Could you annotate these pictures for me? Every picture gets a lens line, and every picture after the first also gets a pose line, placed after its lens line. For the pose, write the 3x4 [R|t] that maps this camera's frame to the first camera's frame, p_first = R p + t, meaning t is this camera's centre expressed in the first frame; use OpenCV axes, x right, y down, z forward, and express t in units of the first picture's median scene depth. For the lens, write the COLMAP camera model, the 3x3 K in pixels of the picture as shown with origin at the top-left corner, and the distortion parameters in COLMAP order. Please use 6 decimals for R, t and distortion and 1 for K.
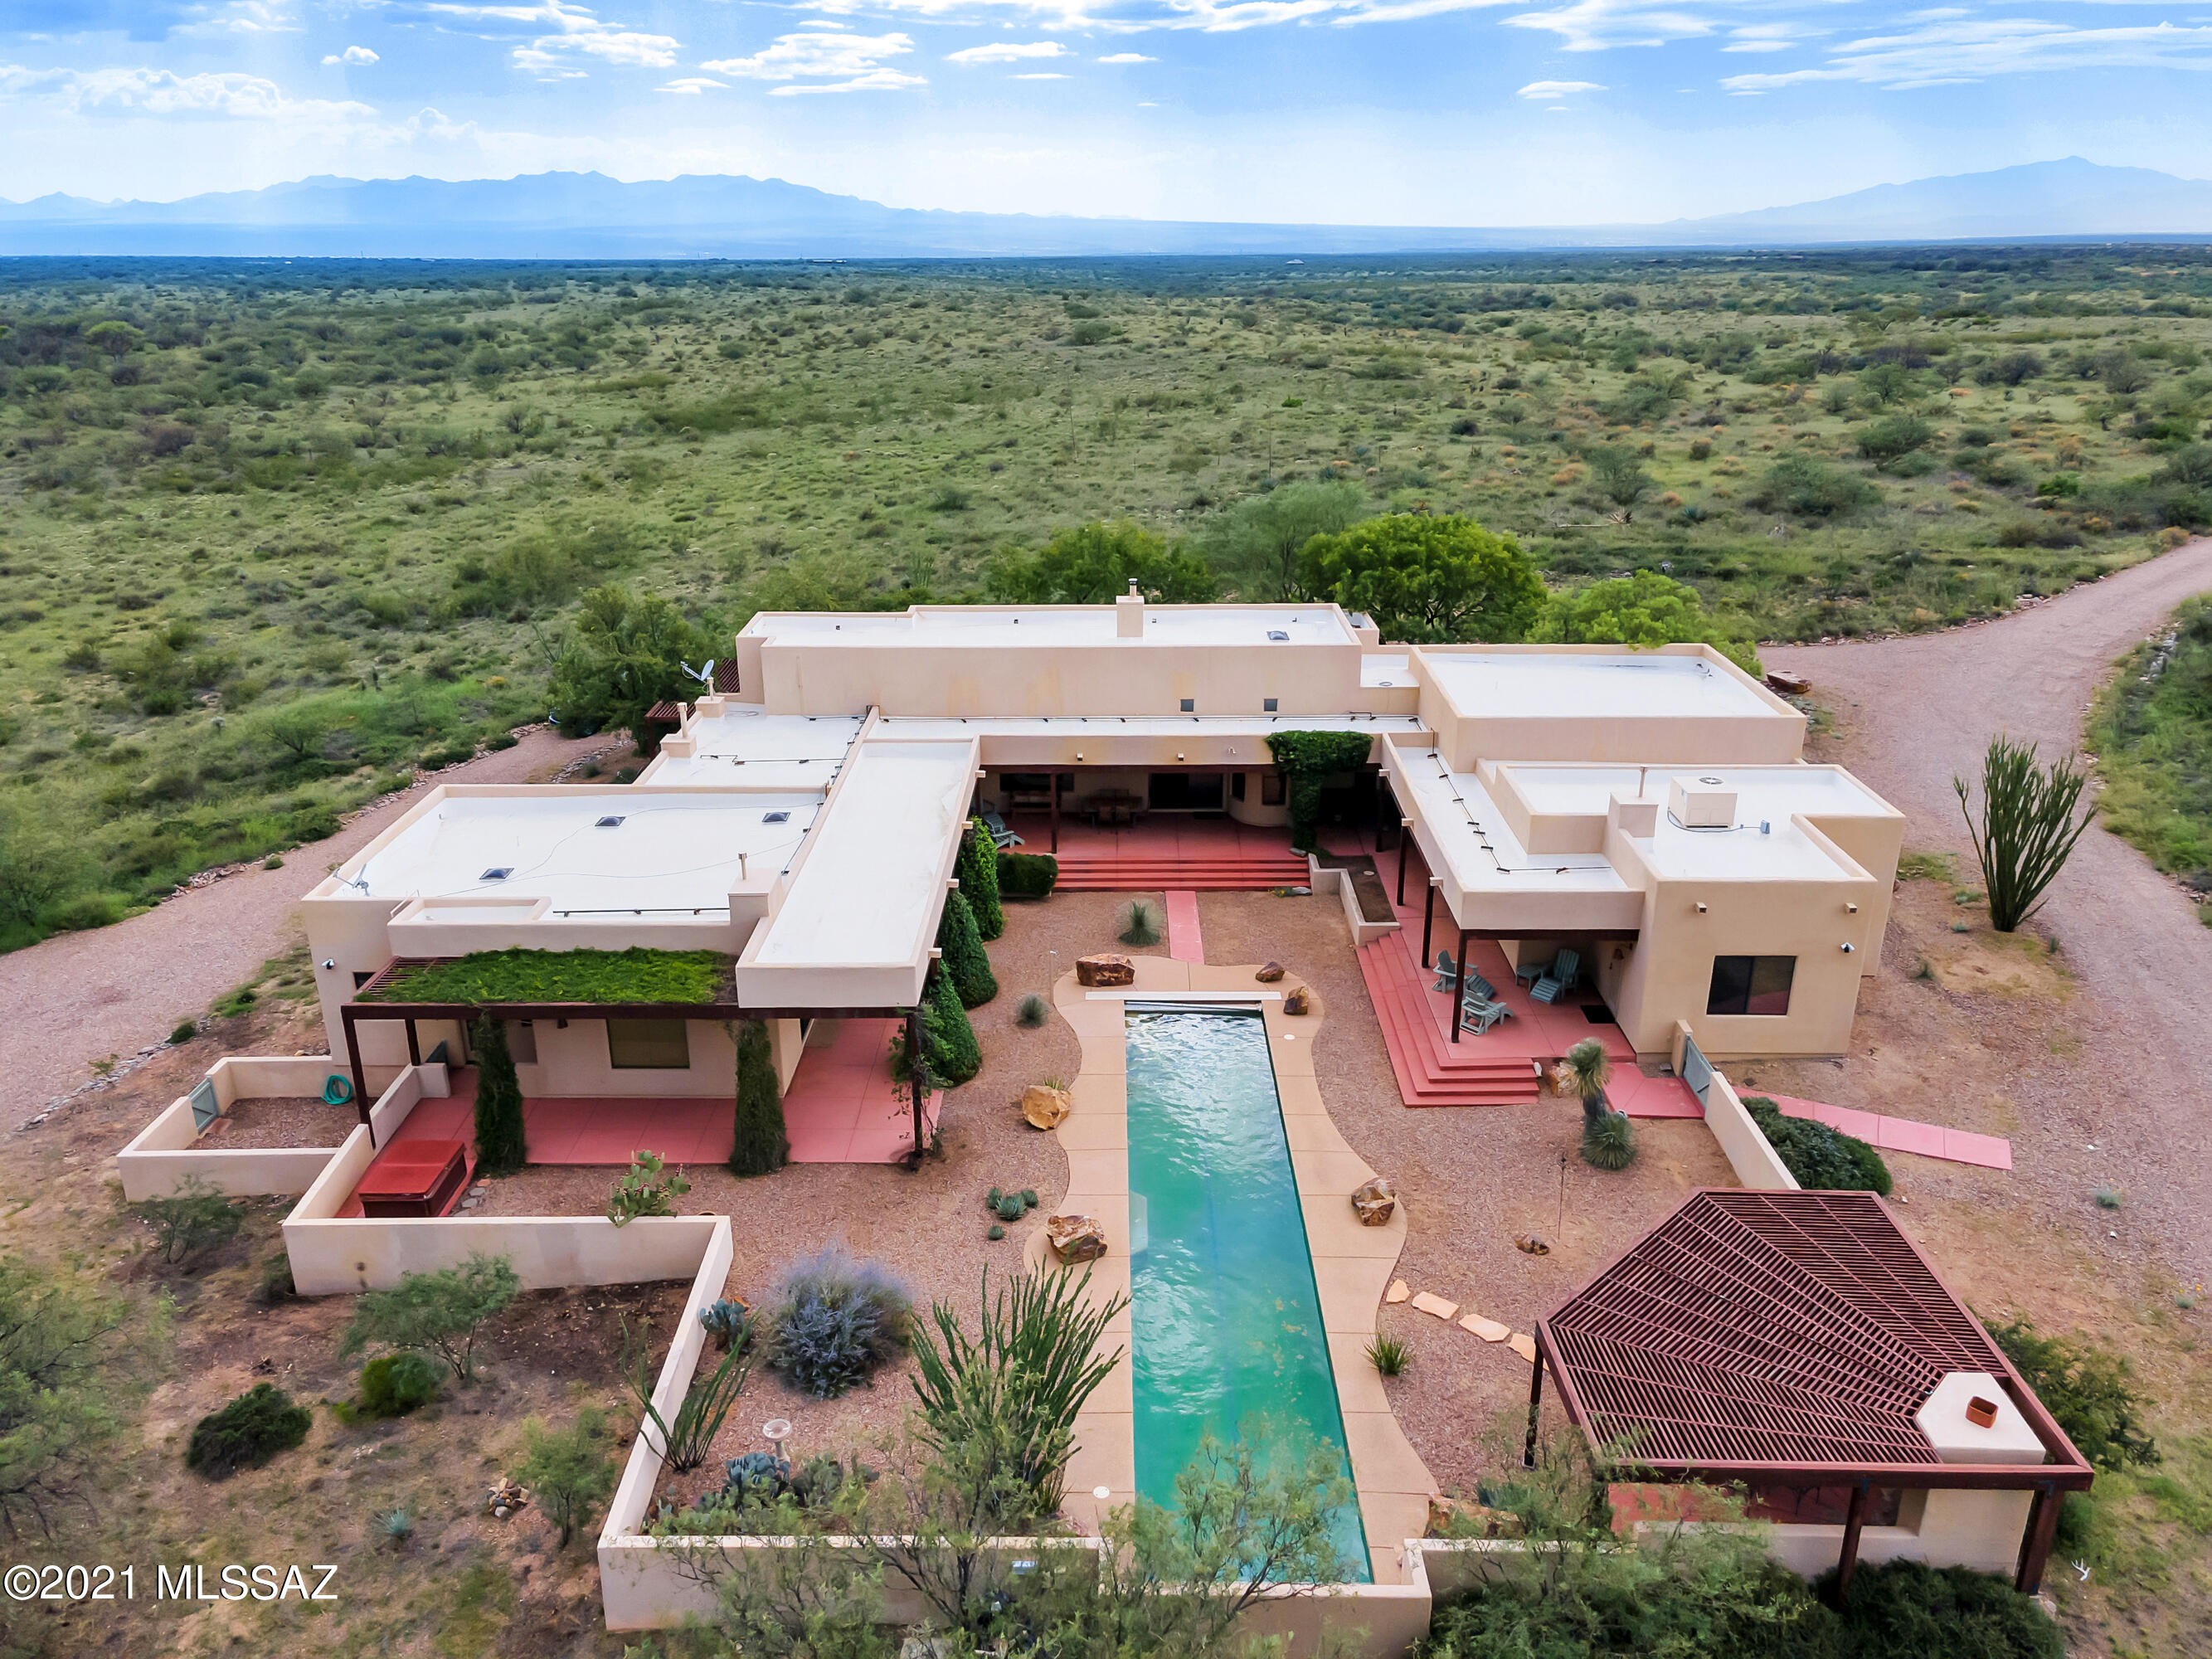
lens RADIAL K [[1592.6, 0, 1106.0], [0, 1592.6, 829.5], [0, 0, 1]] dist [0.047862, -0.002864]
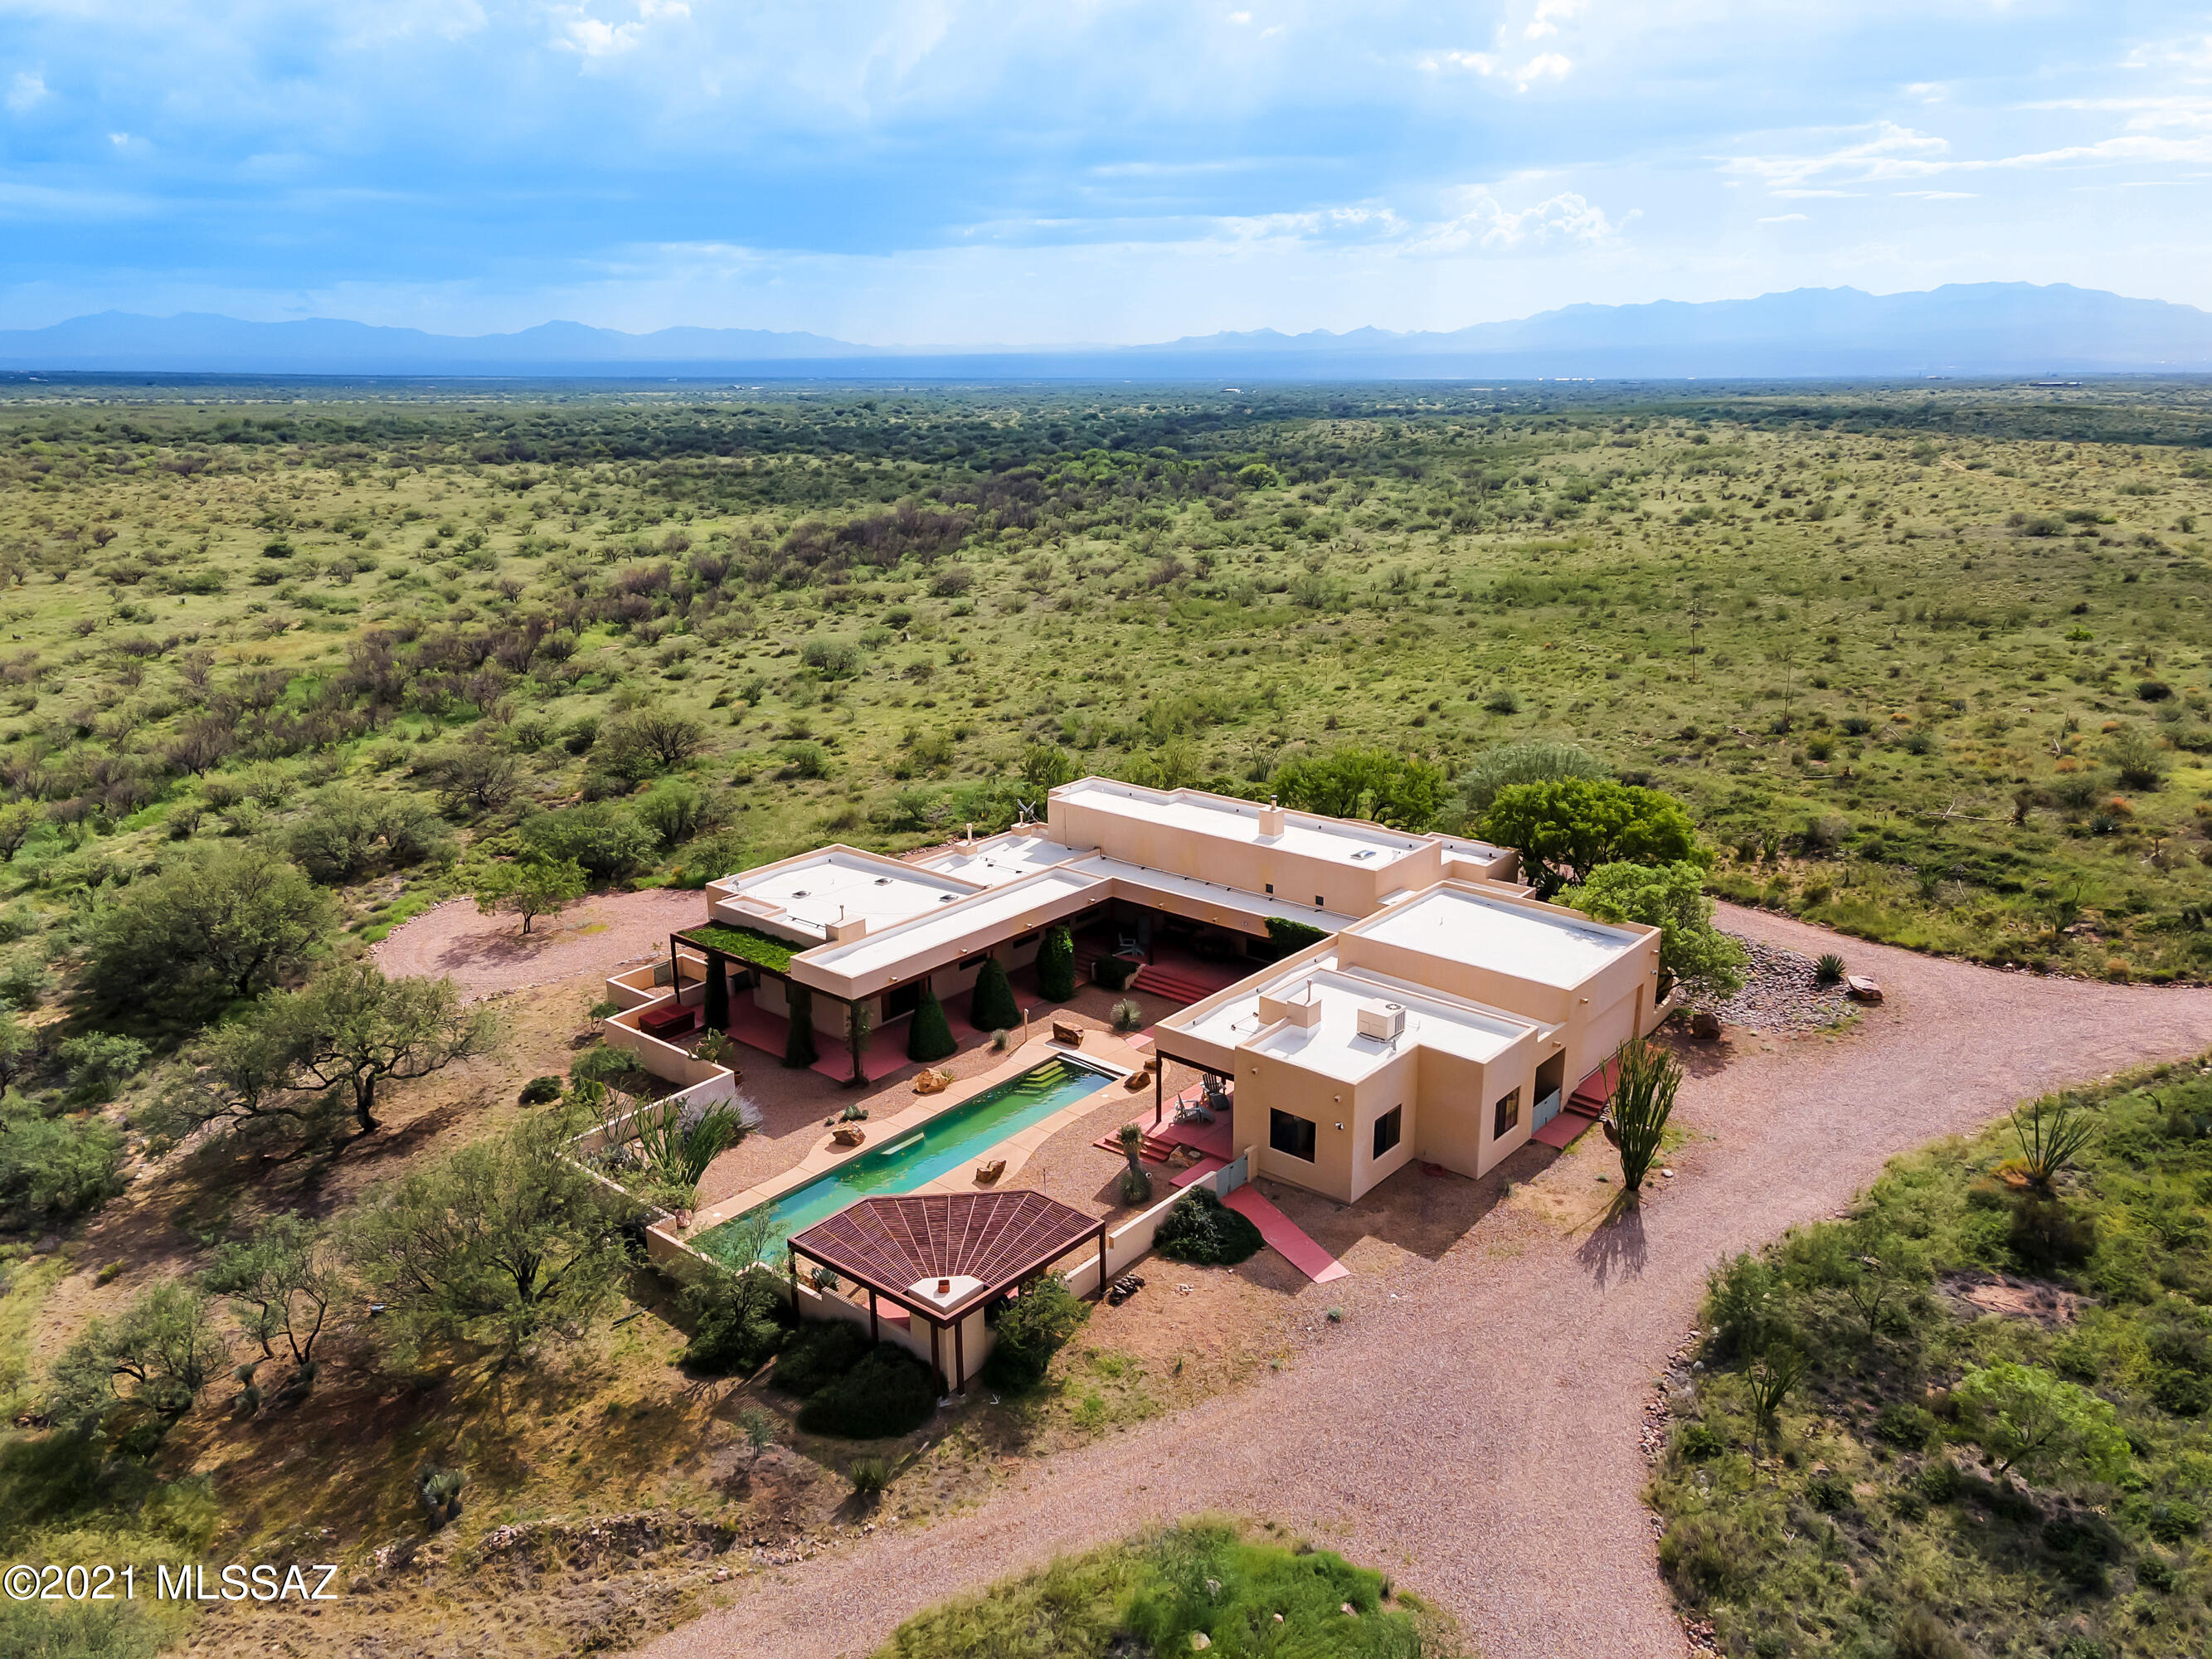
lens RADIAL K [[1592.6, 0, 1106.0], [0, 1592.6, 829.5], [0, 0, 1]] dist [0.047862, -0.002864]
pose [[0.770470, 0.179683, -0.611629, 0.845847], [-0.225656, 0.974205, 0.001942, -0.106046], [0.596201, 0.136522, 0.791142, -0.220291]]
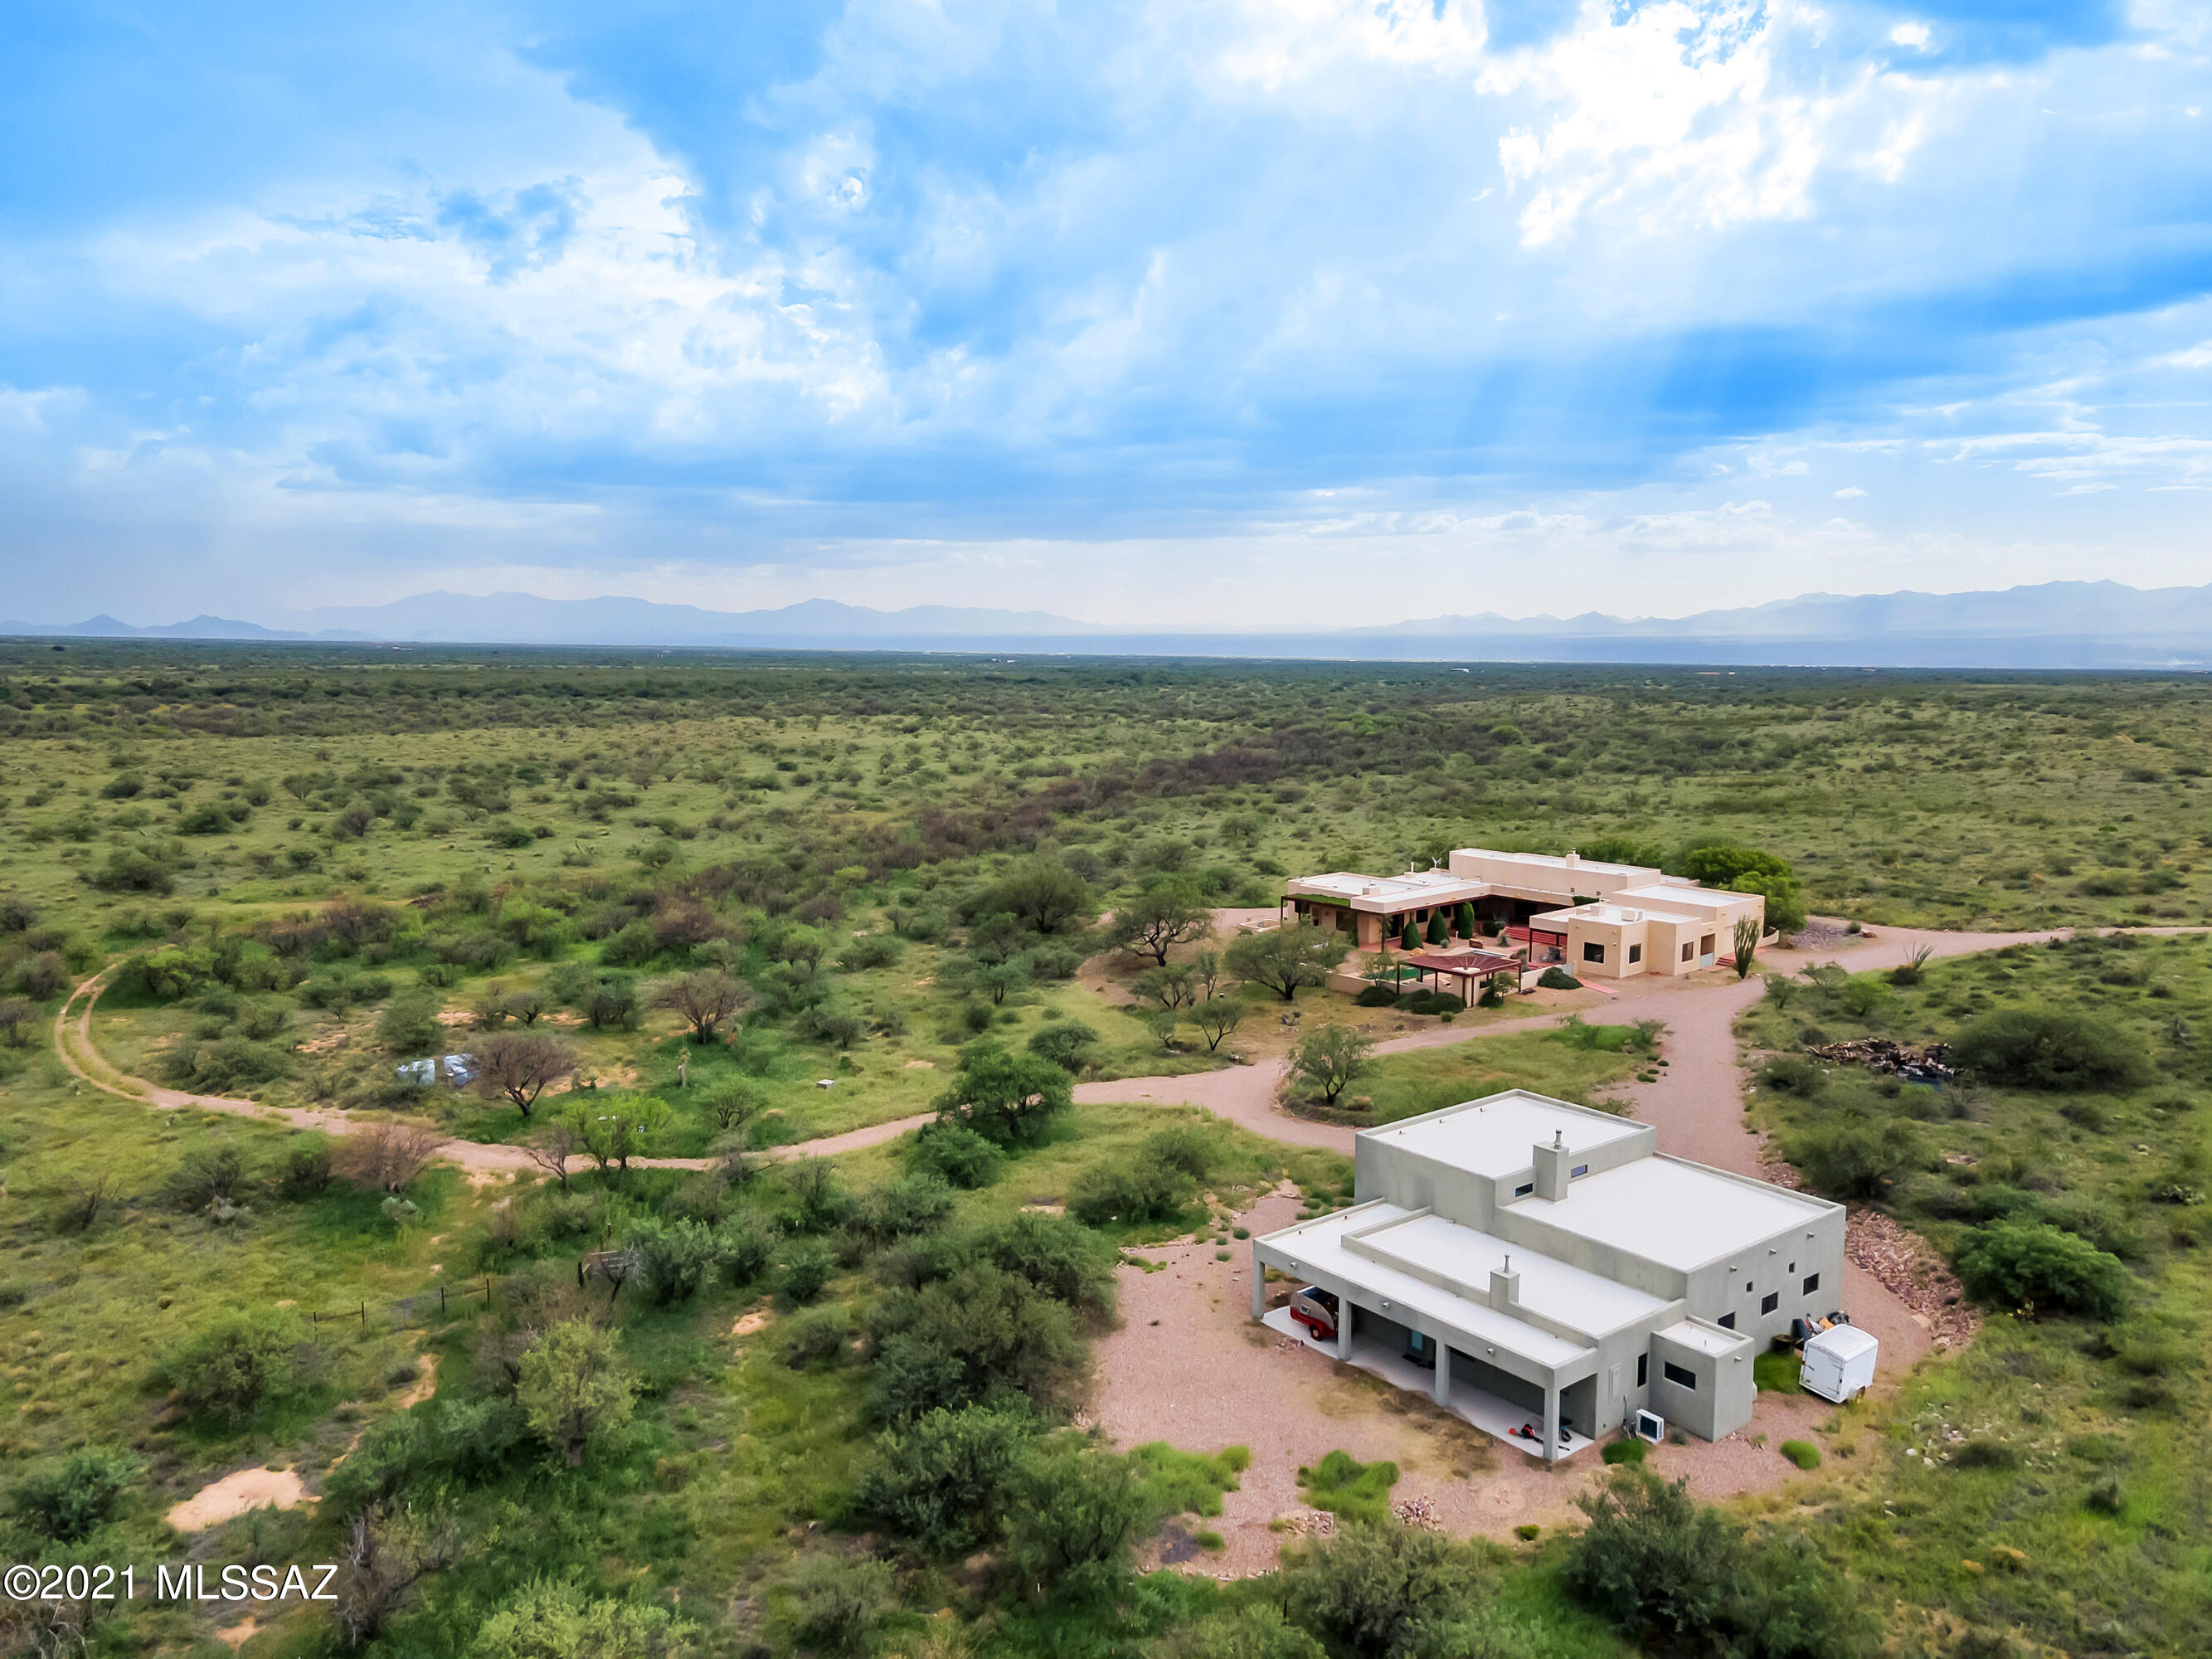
lens RADIAL K [[1593.0, 0, 1106.0], [0, 1593.0, 829.5], [0, 0, 1]] dist [0.056983, -0.003193]
pose [[0.675900, 0.098947, -0.730321, 1.712071], [-0.275434, 0.953055, -0.125785, 0.455022], [0.683590, 0.286174, 0.671423, -1.687962]]
